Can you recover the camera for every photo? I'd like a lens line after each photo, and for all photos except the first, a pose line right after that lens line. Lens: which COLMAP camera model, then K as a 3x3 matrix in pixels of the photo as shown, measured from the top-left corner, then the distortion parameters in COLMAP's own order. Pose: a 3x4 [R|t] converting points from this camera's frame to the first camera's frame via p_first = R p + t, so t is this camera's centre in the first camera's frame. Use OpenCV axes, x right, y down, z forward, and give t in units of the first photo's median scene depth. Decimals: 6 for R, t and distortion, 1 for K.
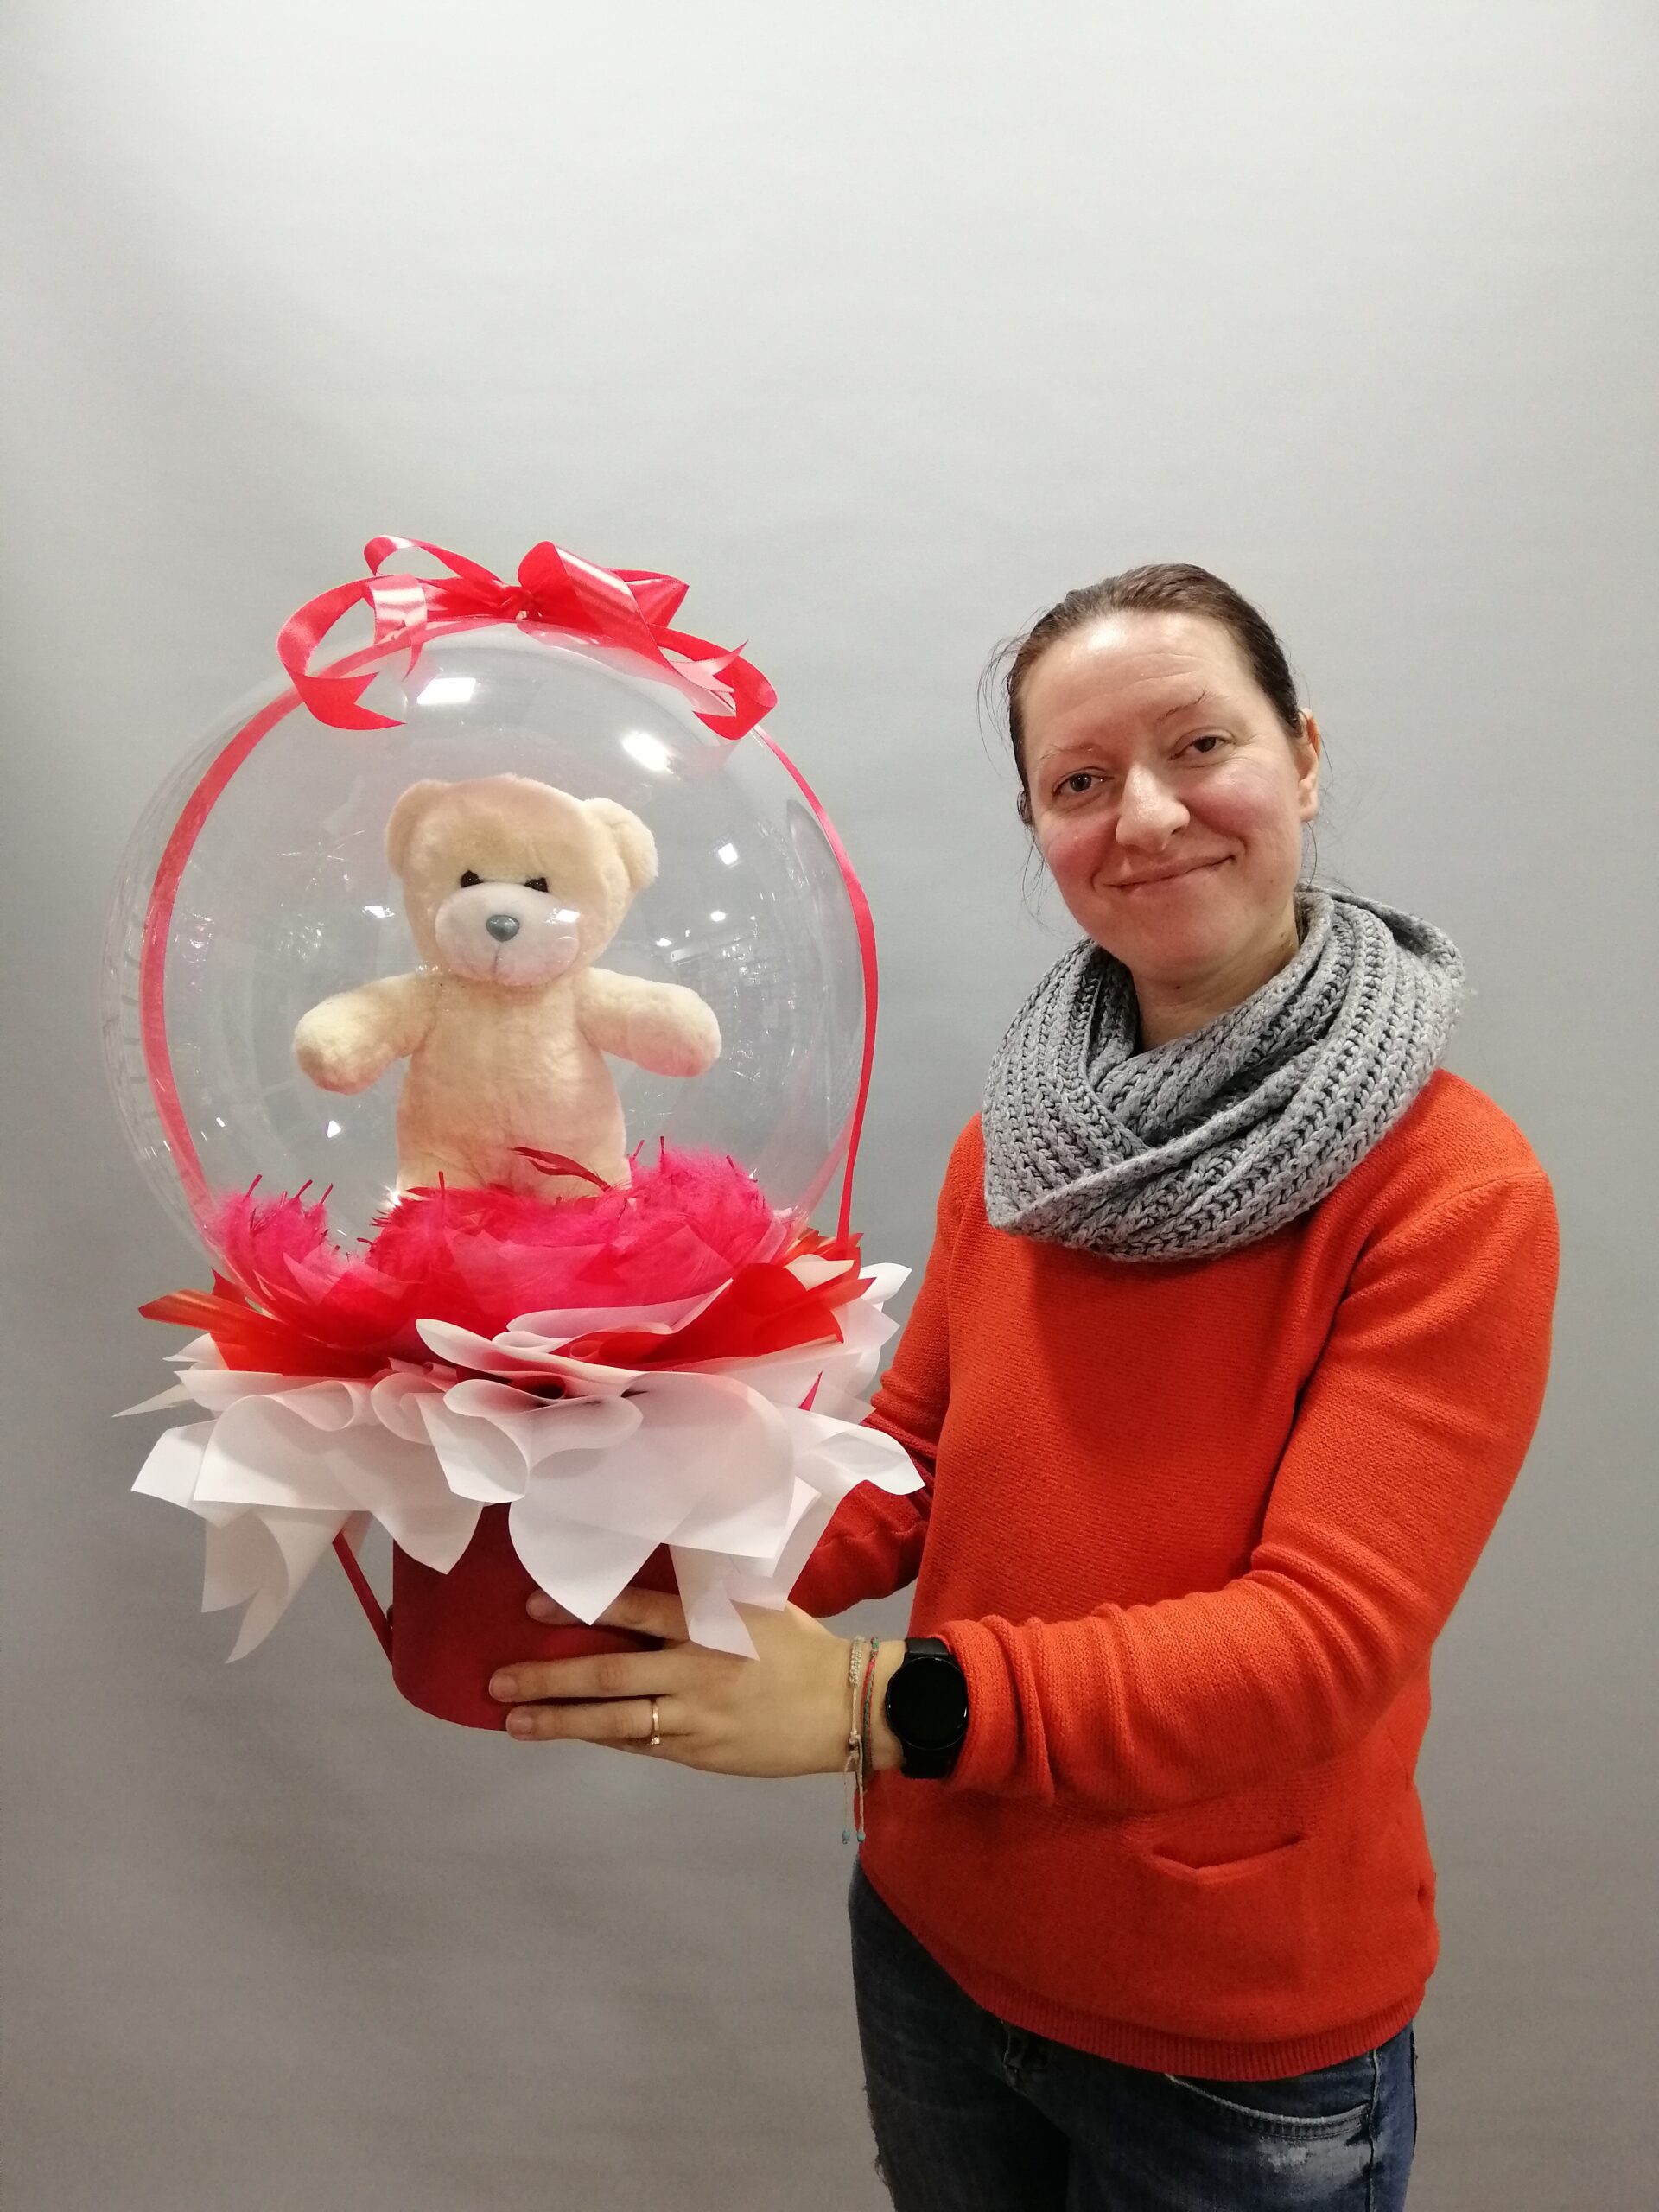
lens RADIAL K [[1673.7, 0, 836.7], [0, 1673.7, 1108.7], [0, 0, 1]] dist [0.036653, -0.061270]
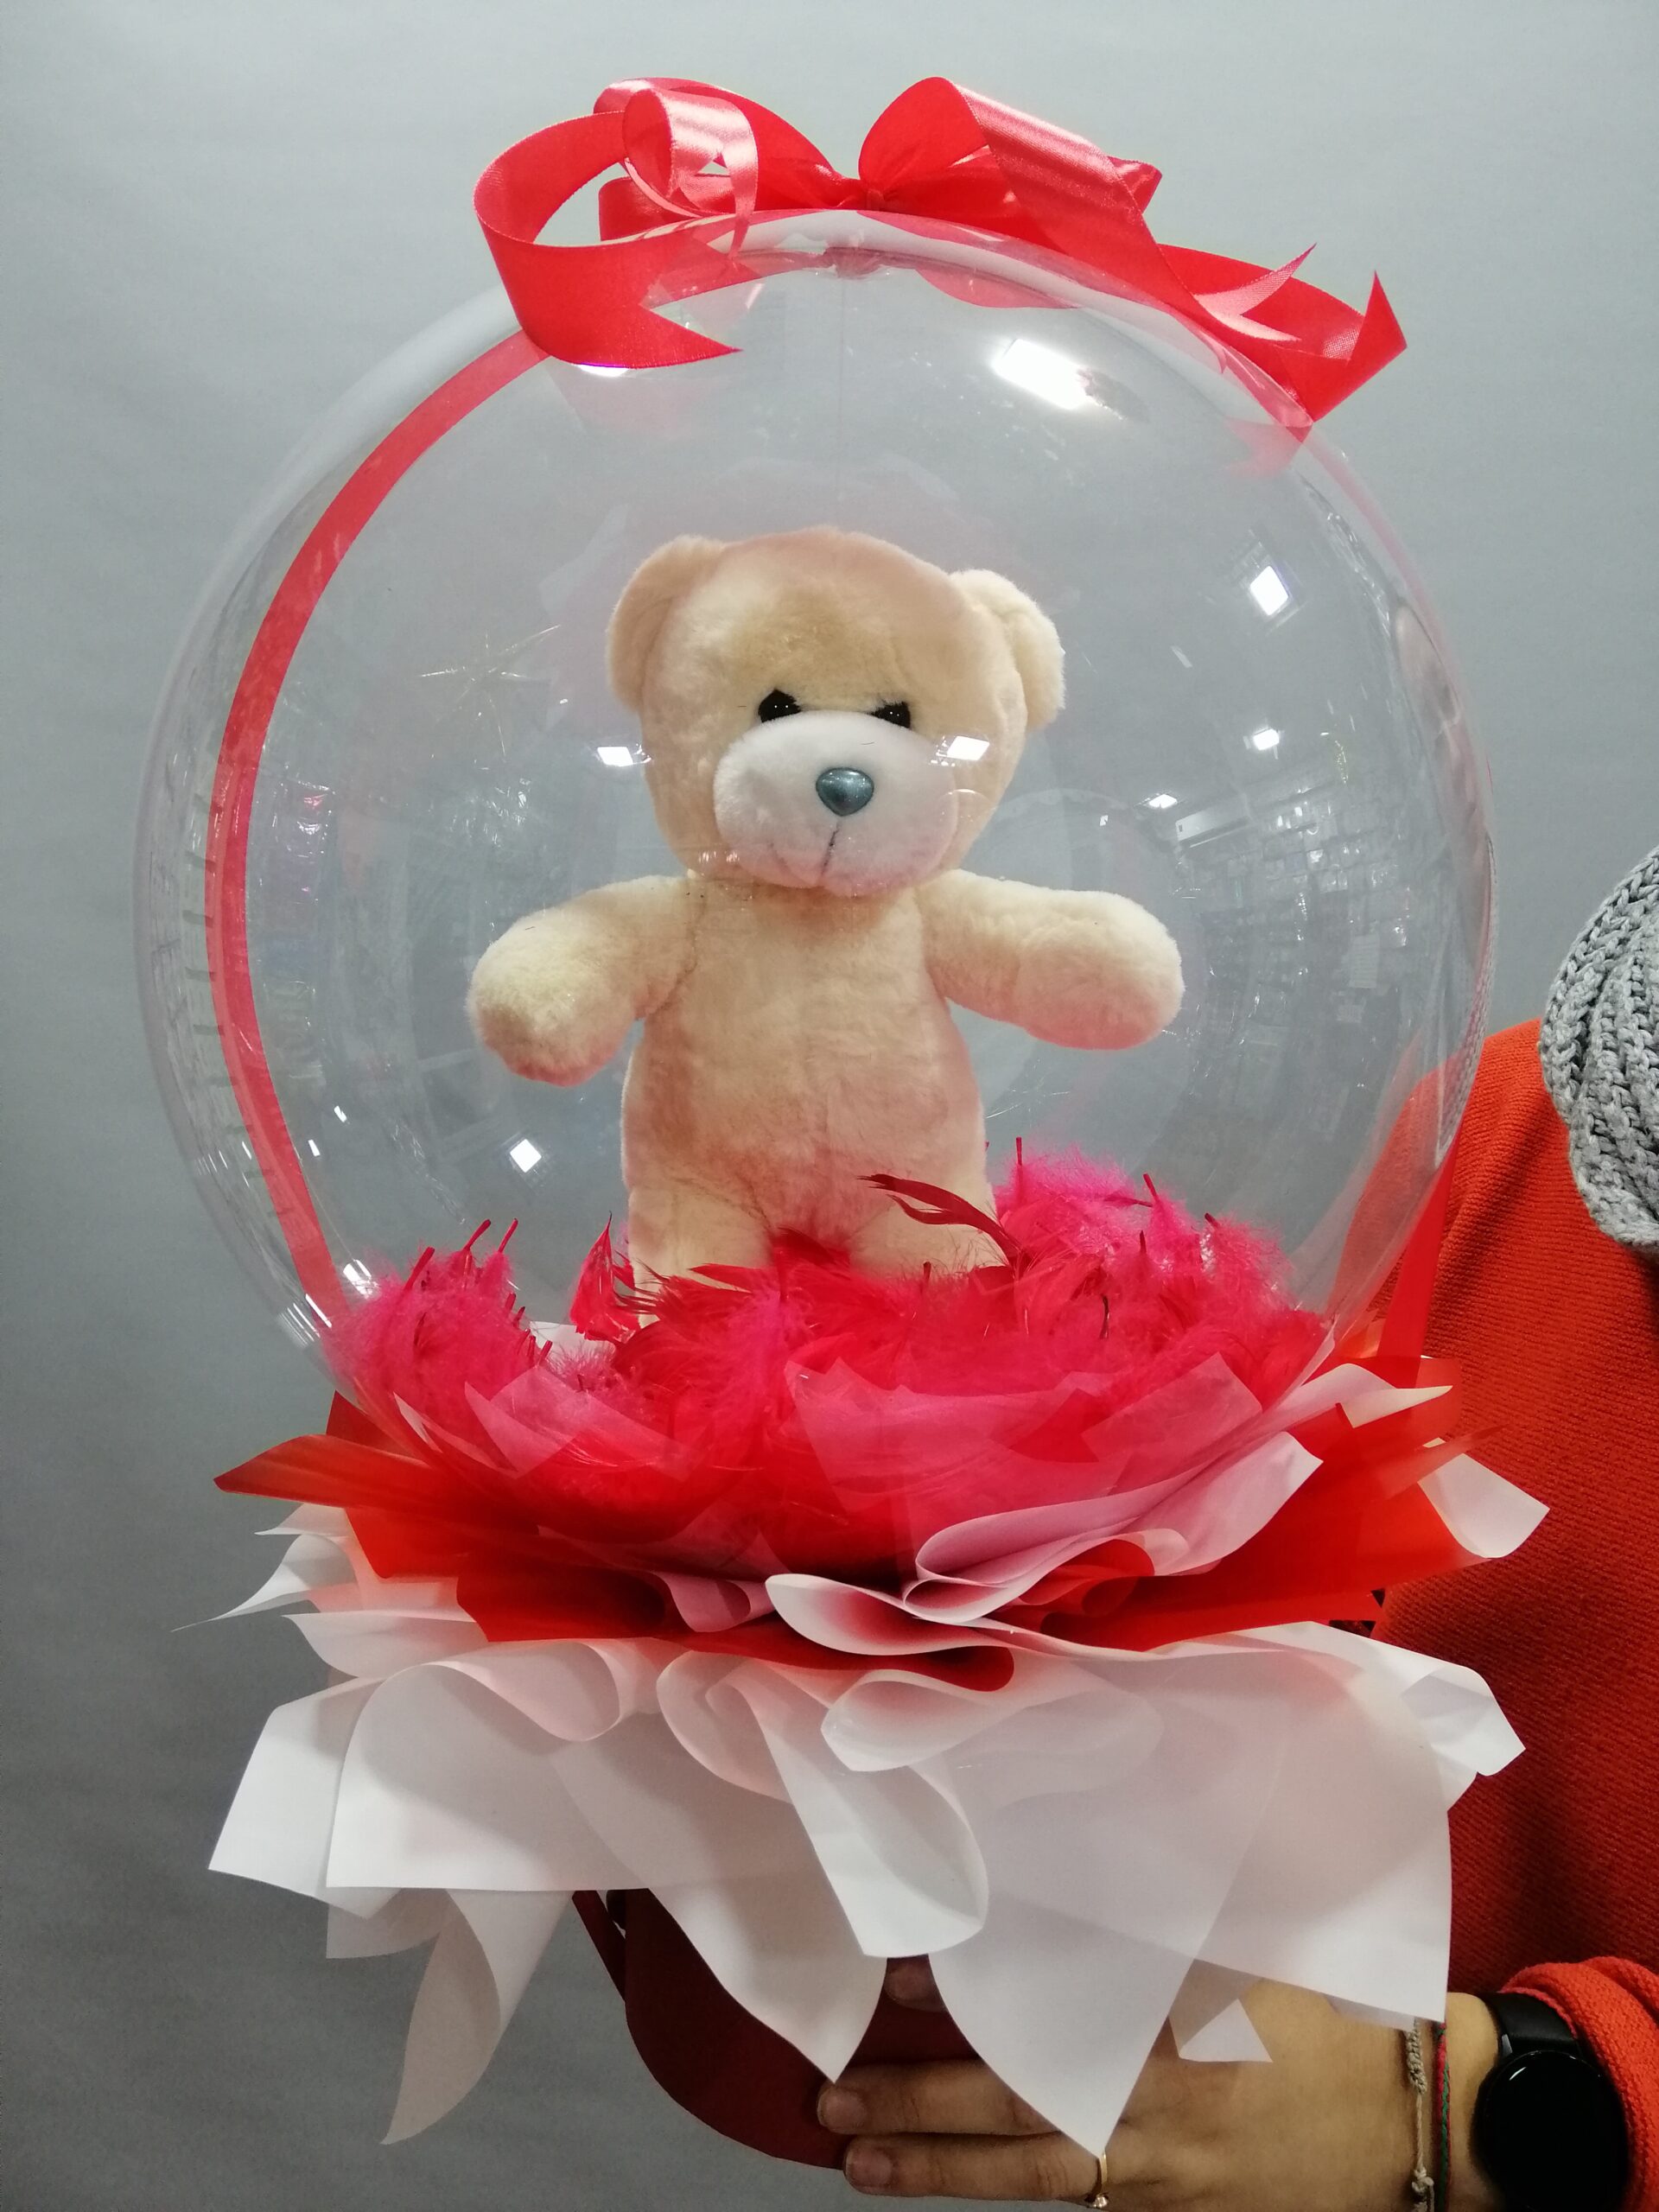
lens RADIAL K [[1673.7, 0, 812.2], [0, 1673.7, 1123.0], [0, 0, 1]] dist [0.036653, -0.061270]
pose [[0.998951, 0.006514, -0.045336, -0.178013], [-0.003888, 0.998322, 0.057778, -0.028909], [0.045636, -0.057541, 0.997300, 0.424003]]
